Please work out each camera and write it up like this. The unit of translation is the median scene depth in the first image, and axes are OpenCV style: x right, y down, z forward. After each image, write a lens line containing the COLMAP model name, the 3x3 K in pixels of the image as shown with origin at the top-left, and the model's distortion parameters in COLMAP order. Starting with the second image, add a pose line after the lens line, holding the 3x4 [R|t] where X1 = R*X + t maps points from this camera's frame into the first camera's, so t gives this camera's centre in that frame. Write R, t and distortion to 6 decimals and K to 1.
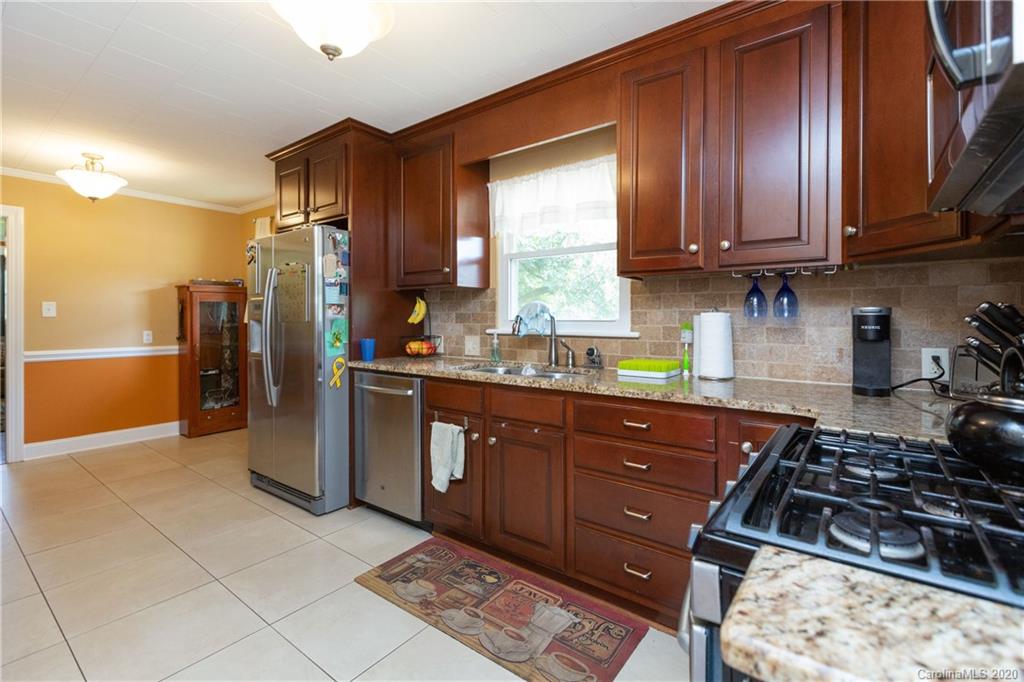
lens RADIAL K [[464.5, 0, 516.0], [0, 464.5, 316.9], [0, 0, 1]] dist [-0.000666, -0.000130]
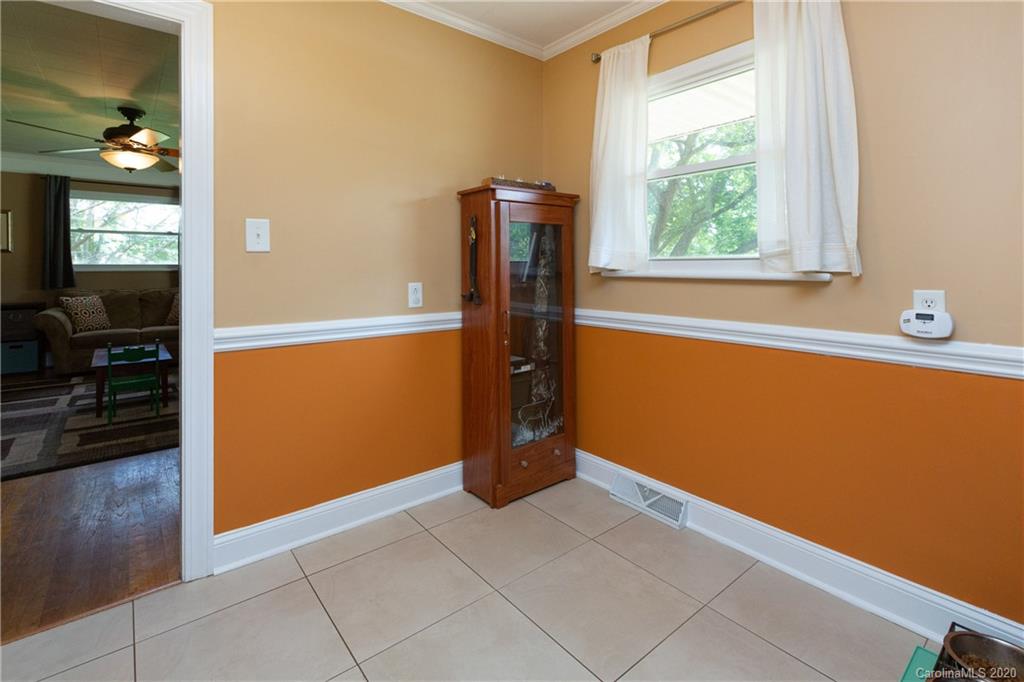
lens RADIAL K [[483.2, 0, 507.7], [0, 483.2, 265.5], [0, 0, 1]] dist [0.000912, -0.000105]
pose [[0.969859, -0.000345, -0.243665, -0.553539], [0.000362, 1.000000, 0.000028, 0.011854], [0.243665, -0.000115, 0.969860, 0.508870]]
